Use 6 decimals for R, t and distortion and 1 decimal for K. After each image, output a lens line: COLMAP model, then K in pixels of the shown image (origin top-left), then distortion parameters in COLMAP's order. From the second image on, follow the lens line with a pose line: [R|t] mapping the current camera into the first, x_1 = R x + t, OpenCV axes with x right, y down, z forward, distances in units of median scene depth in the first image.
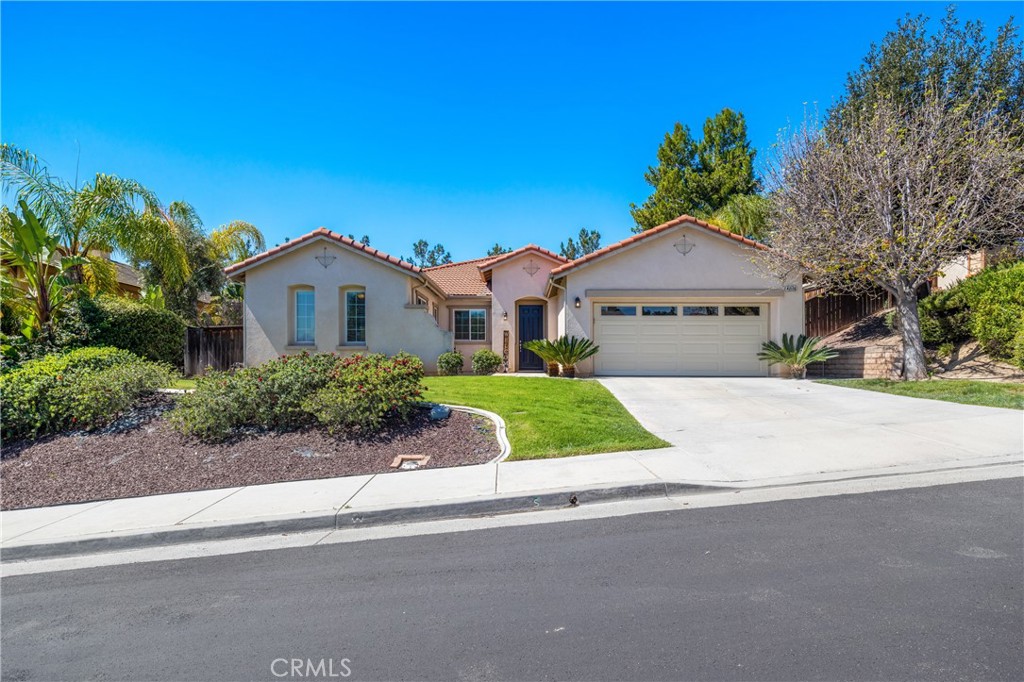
lens RADIAL K [[525.2, 0, 511.8], [0, 525.2, 364.3], [0, 0, 1]] dist [0.000541, -0.000171]
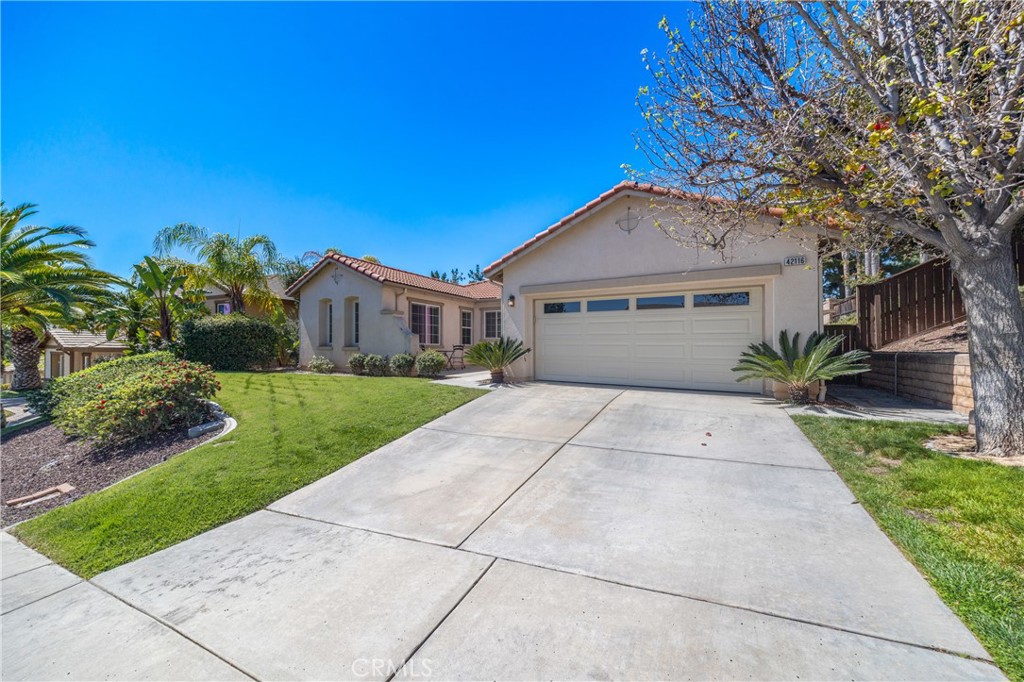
lens RADIAL K [[369.6, 0, 512.0], [0, 369.6, 341.0], [0, 0, 1]] dist [0.000364, -0.000030]
pose [[0.890636, -0.006847, -0.454664, 0.421104], [0.000709, 0.999906, -0.013669, -0.039335], [0.454715, 0.011852, 0.890558, 0.433342]]
